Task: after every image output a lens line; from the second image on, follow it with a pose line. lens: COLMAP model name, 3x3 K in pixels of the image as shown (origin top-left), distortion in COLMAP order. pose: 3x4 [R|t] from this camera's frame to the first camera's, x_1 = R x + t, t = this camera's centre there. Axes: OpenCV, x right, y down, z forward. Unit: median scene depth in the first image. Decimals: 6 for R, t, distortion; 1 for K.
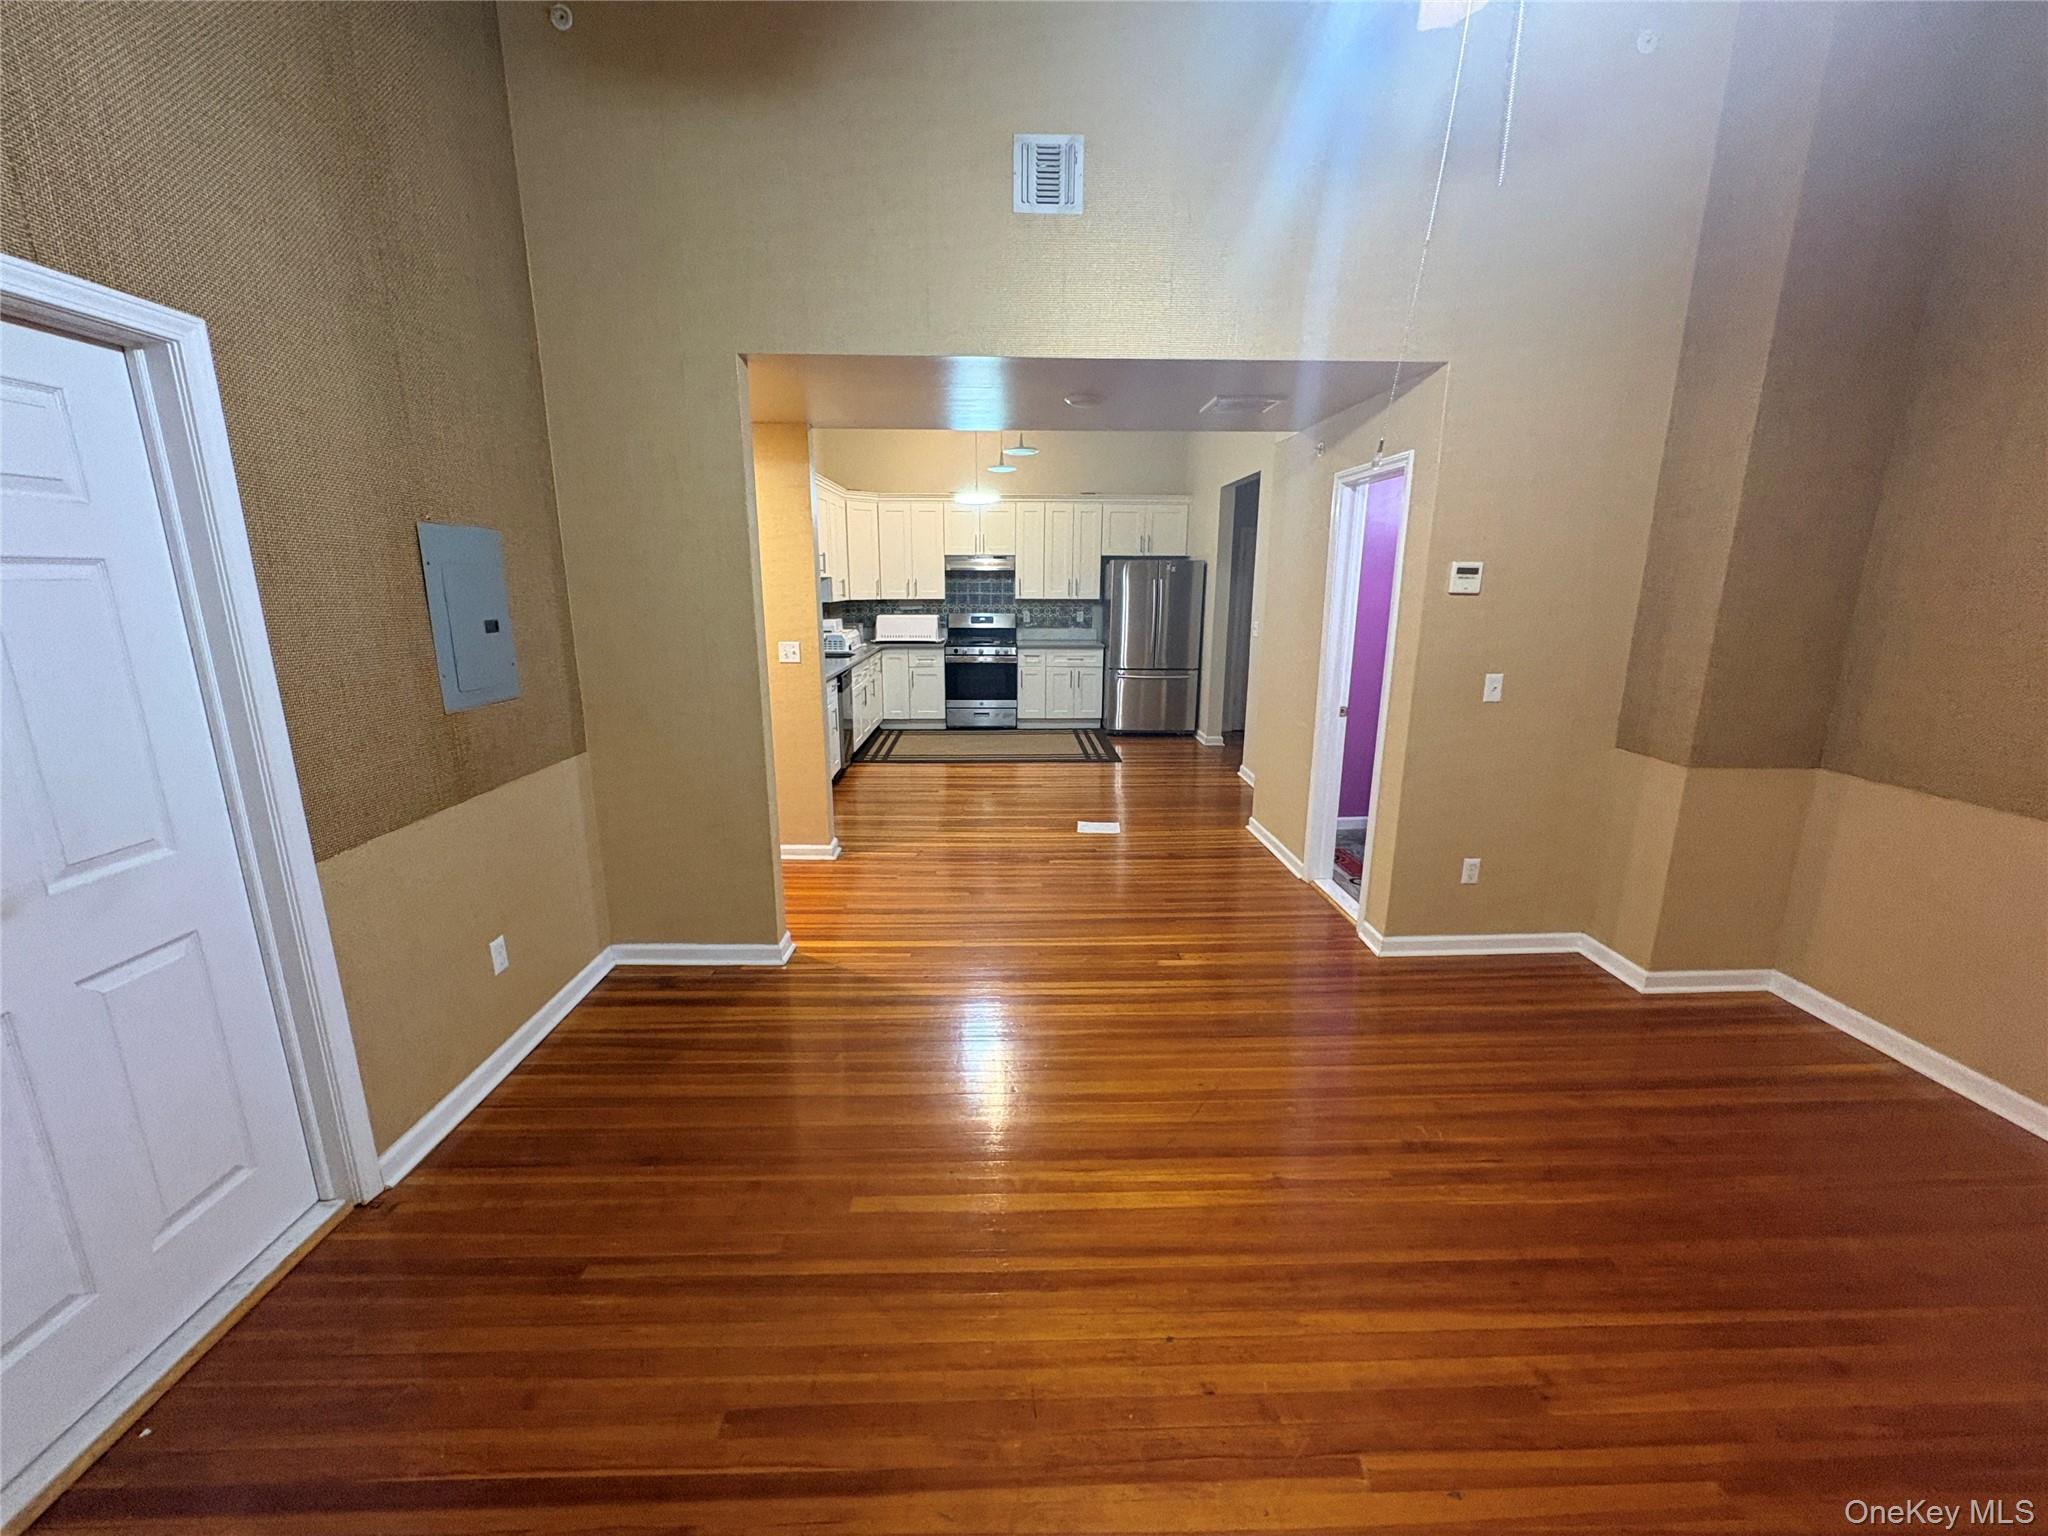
lens RADIAL K [[810.3, 0, 1021.9], [0, 810.3, 768.5], [0, 0, 1]] dist [0.001862, 0.000175]
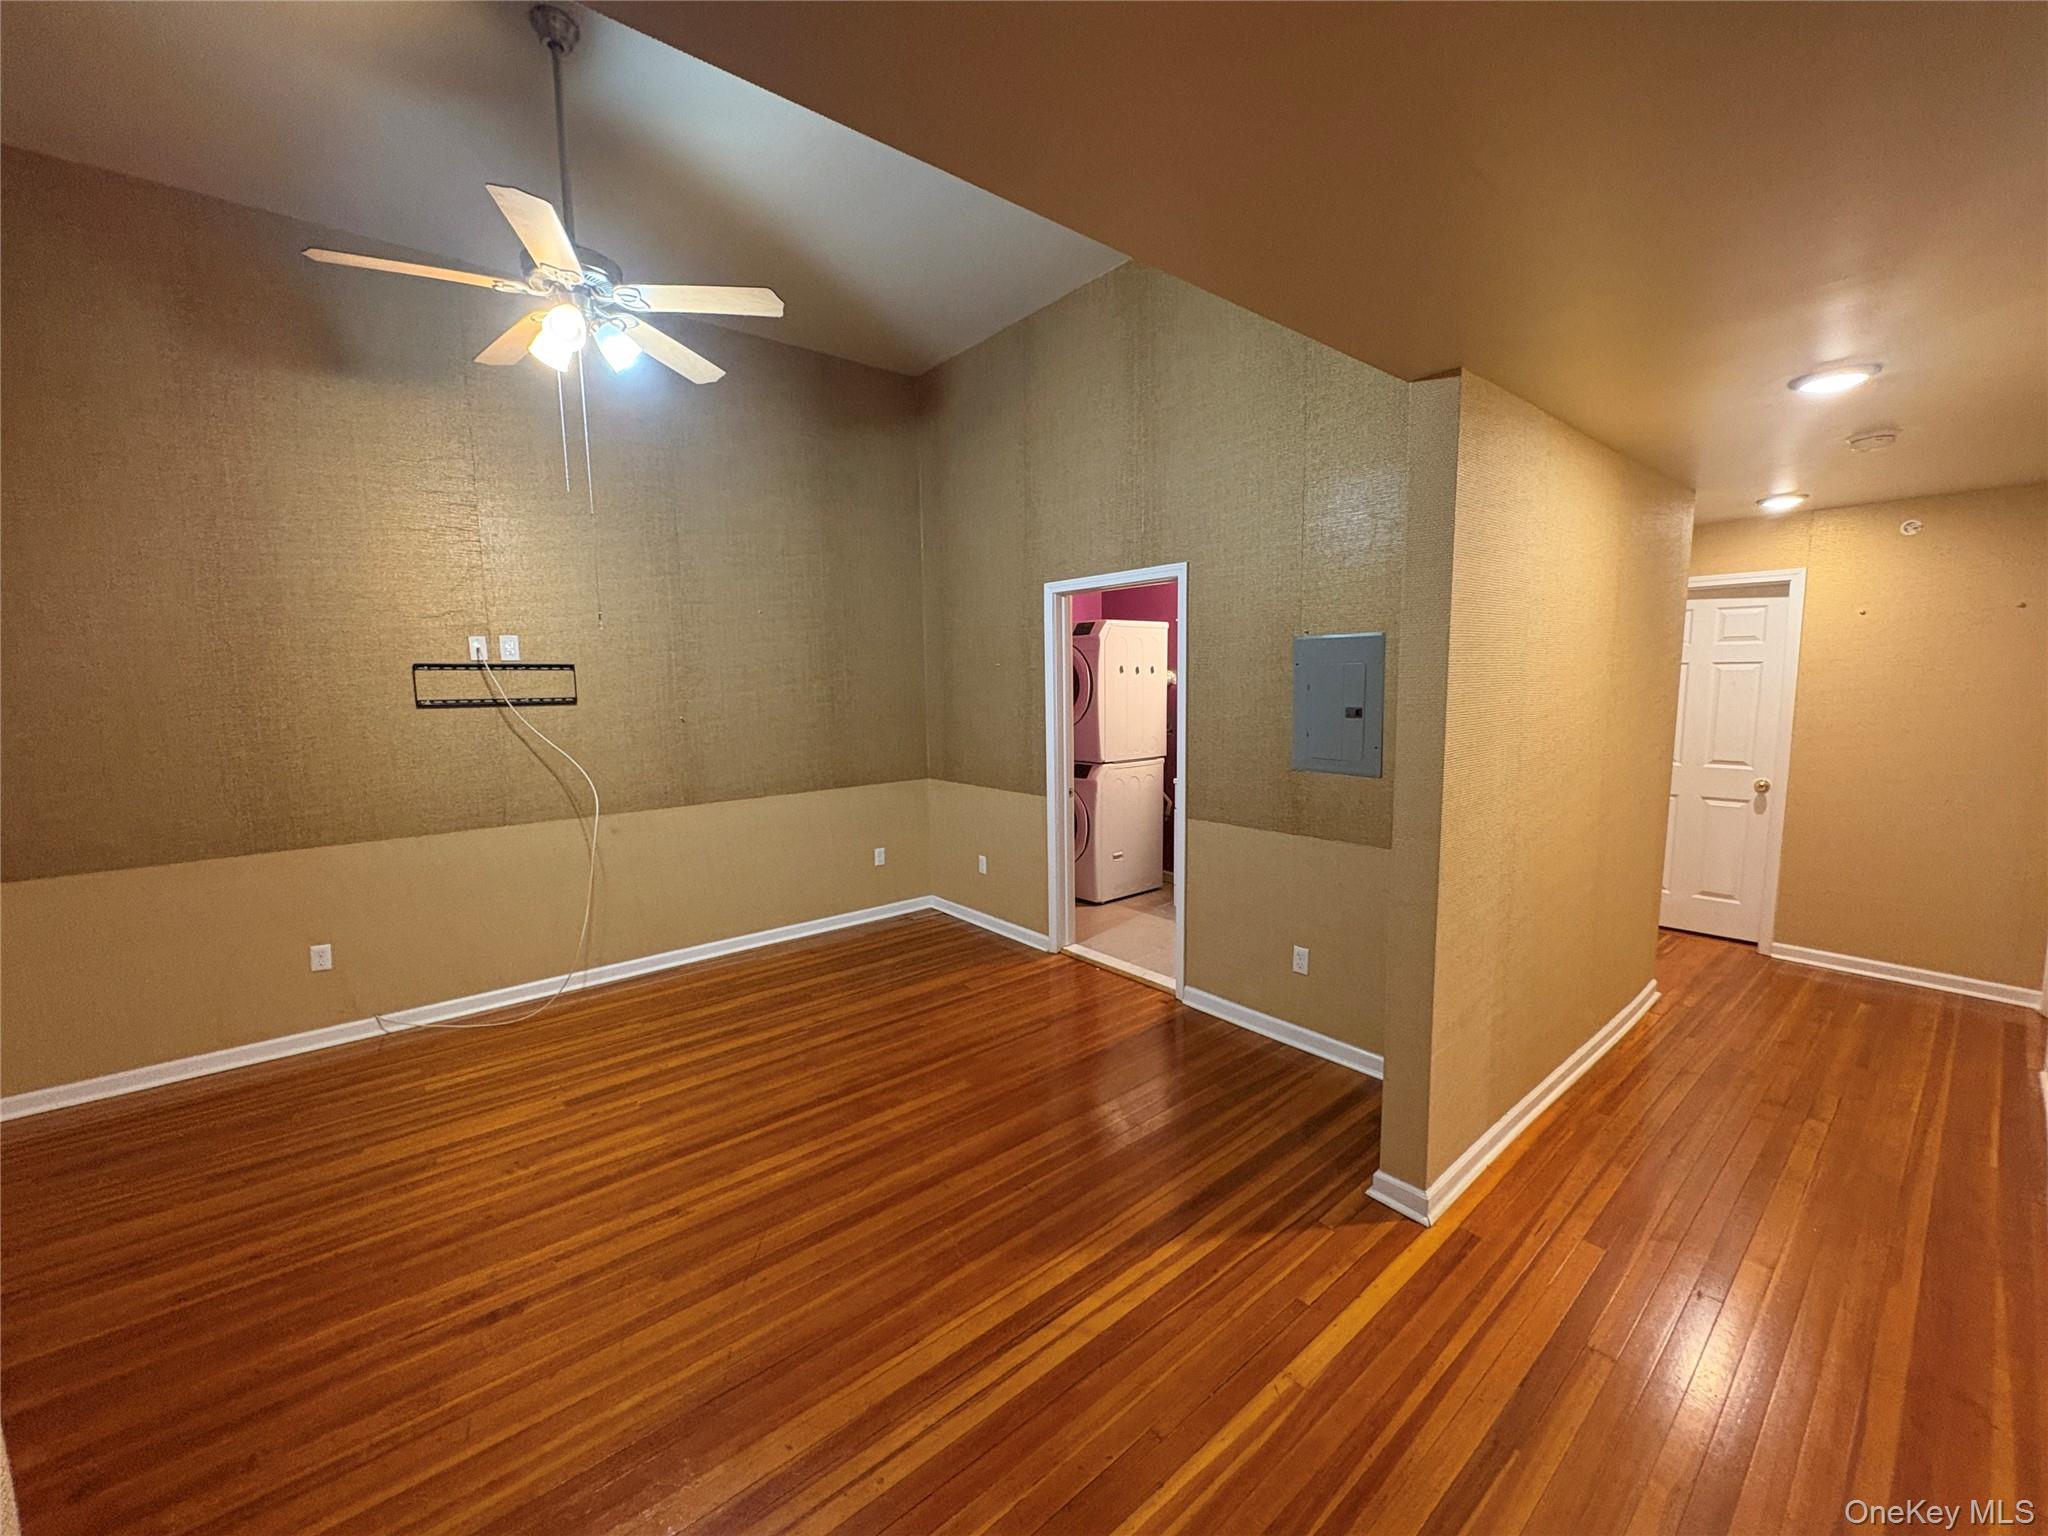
lens RADIAL K [[810.3, 0, 1027.8], [0, 810.3, 776.0], [0, 0, 1]] dist [0.001862, 0.000175]
pose [[-0.786506, 0.085741, -0.611601, 0.380499], [-0.124680, 0.947881, 0.293219, -0.306017], [0.604866, 0.306873, -0.734824, 1.305792]]
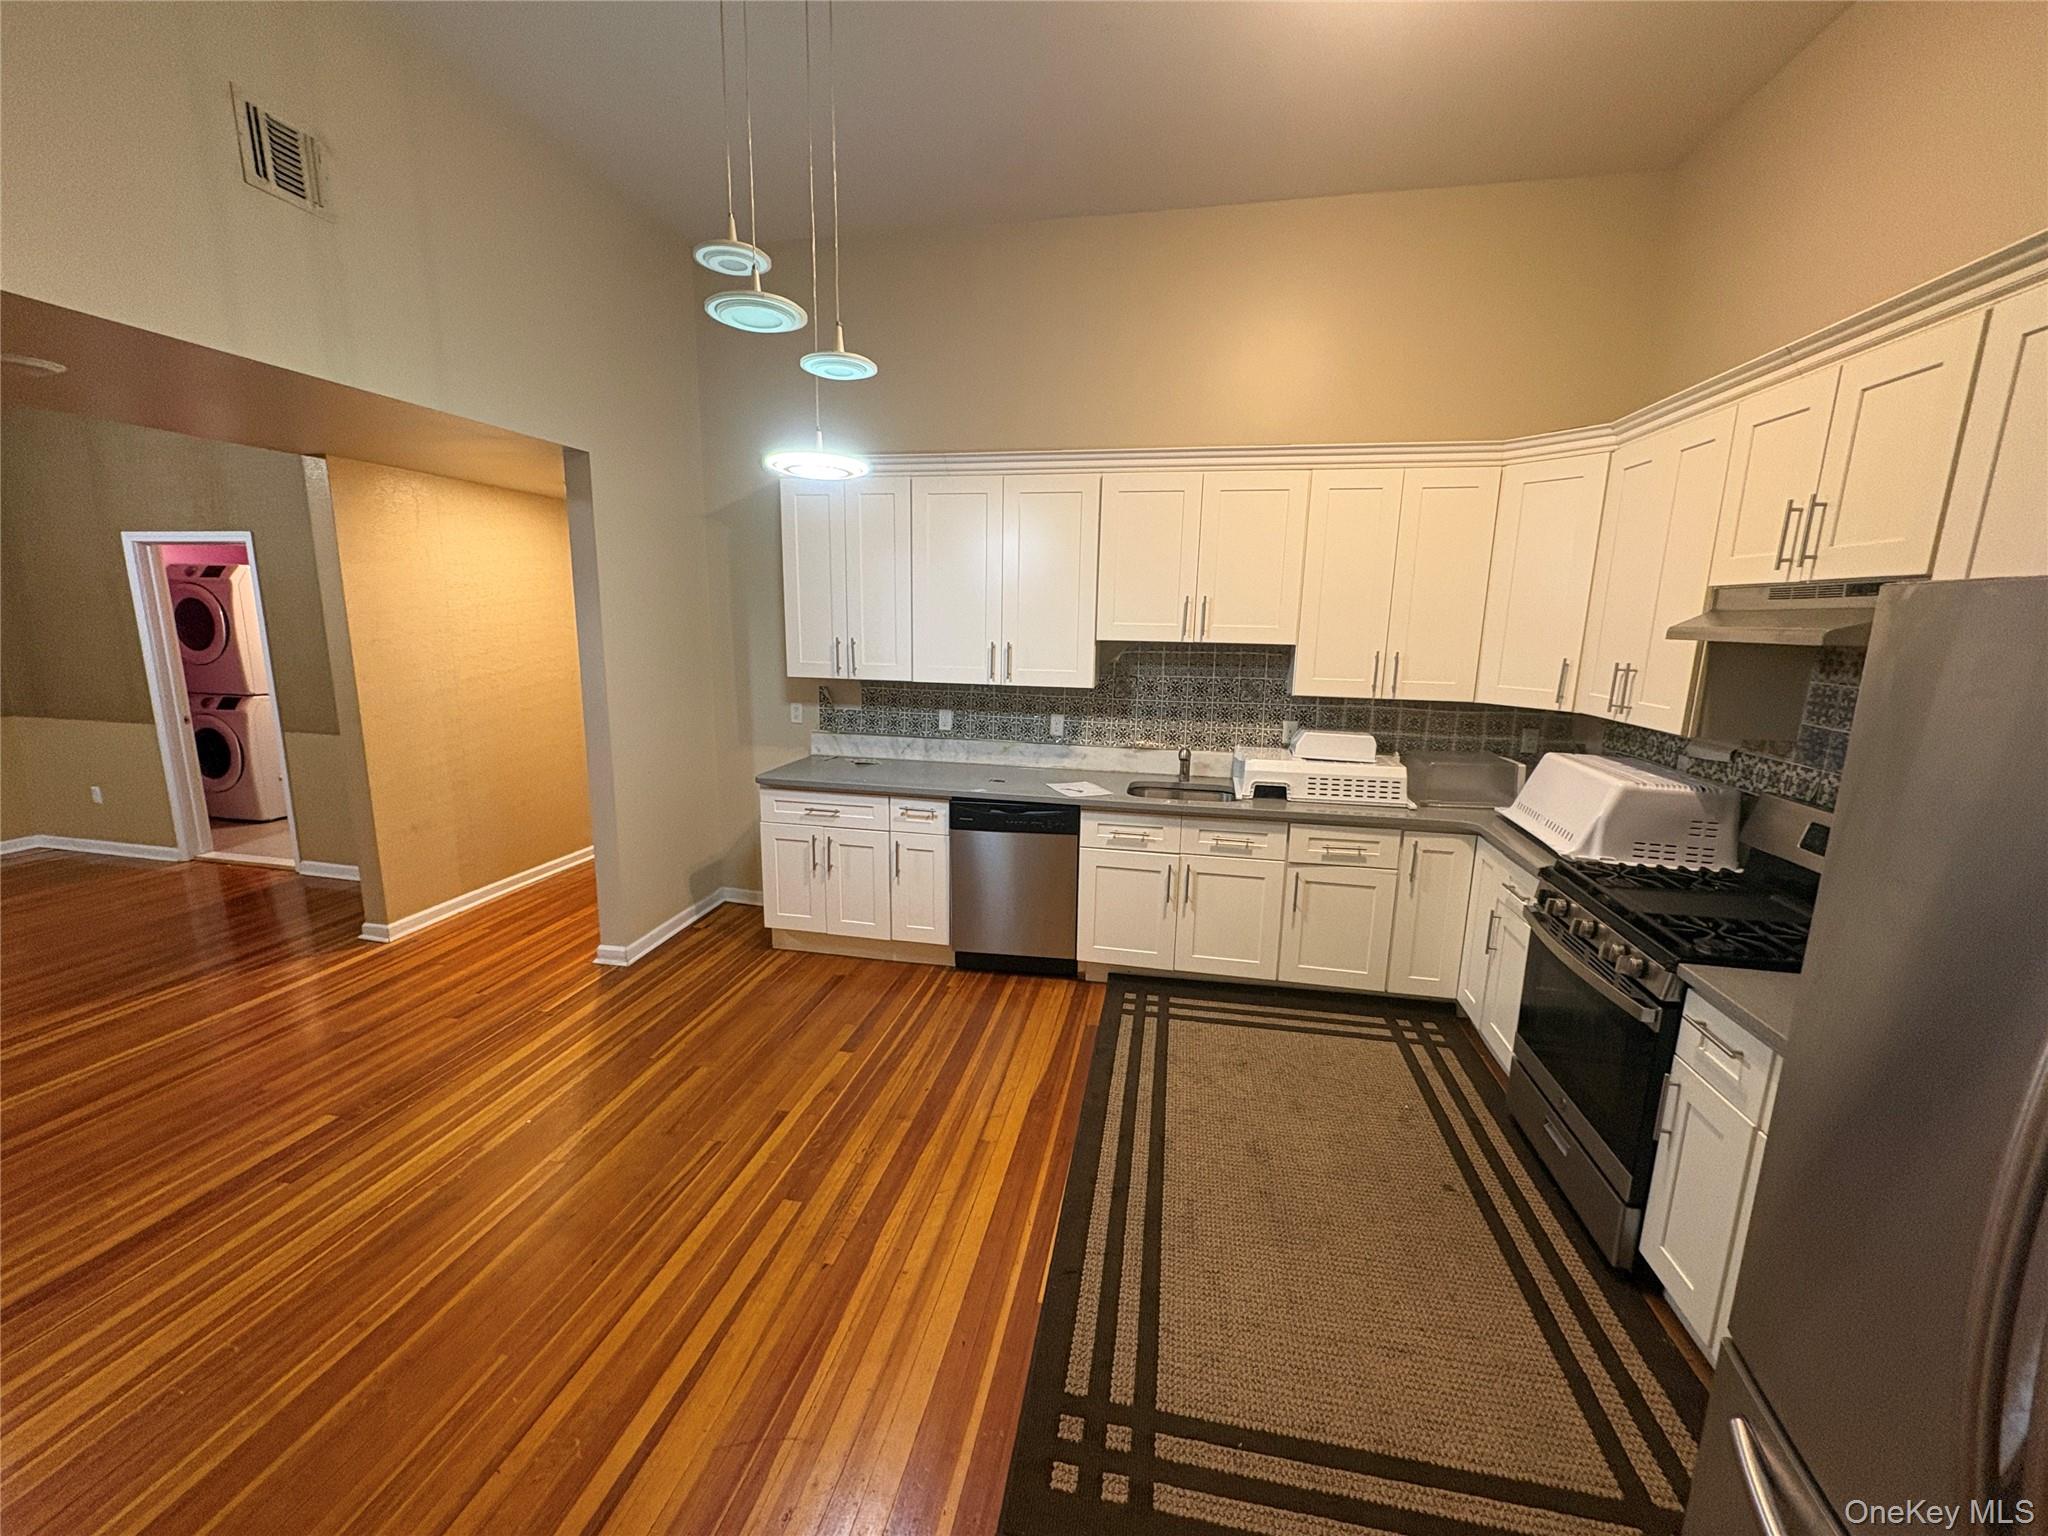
lens RADIAL K [[810.3, 0, 1021.2], [0, 810.3, 770.5], [0, 0, 1]] dist [0.001862, 0.000175]
pose [[-0.229949, 0.178088, -0.956770, 0.645565], [-0.239086, 0.942648, 0.232921, -0.556978], [0.943378, 0.282310, -0.174183, 2.213972]]
